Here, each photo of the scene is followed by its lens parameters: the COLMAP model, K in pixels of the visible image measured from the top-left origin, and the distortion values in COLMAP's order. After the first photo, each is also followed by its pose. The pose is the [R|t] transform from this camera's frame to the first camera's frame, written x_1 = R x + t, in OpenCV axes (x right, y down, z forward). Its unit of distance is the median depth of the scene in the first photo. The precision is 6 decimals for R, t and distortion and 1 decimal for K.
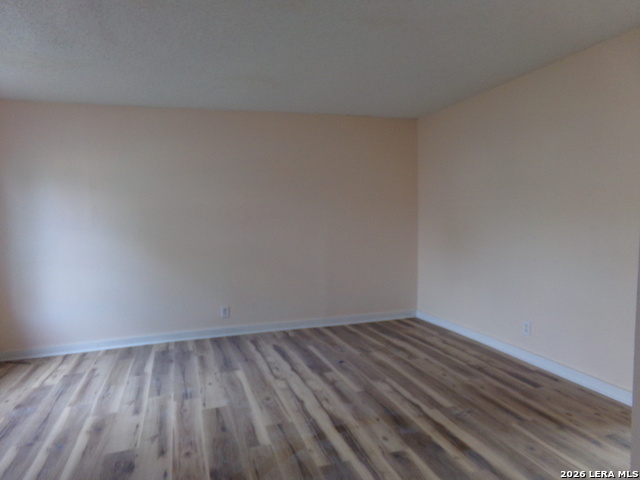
lens RADIAL K [[435.9, 0, 317.4], [0, 435.9, 239.6], [0, 0, 1]] dist [-0.040131, 0.043597]
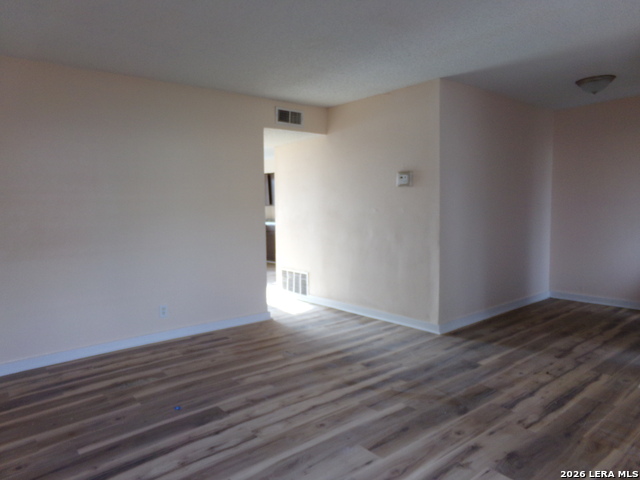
lens RADIAL K [[435.9, 0, 317.4], [0, 435.9, 239.6], [0, 0, 1]] dist [-0.040131, 0.043597]
pose [[-0.370211, -0.048846, 0.927662, -0.723521], [0.075487, 0.993732, 0.082450, -0.041305], [-0.925875, 0.100550, -0.364204, 1.077318]]
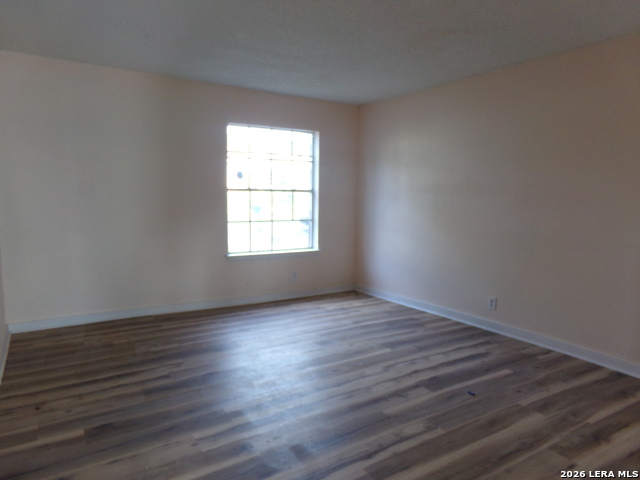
lens RADIAL K [[435.9, 0, 317.4], [0, 435.9, 239.6], [0, 0, 1]] dist [-0.040131, 0.043597]
pose [[0.250274, 0.125920, -0.959952, 0.698245], [-0.071323, 0.991210, 0.111426, -0.043666], [0.965544, 0.040580, 0.257055, 0.580295]]
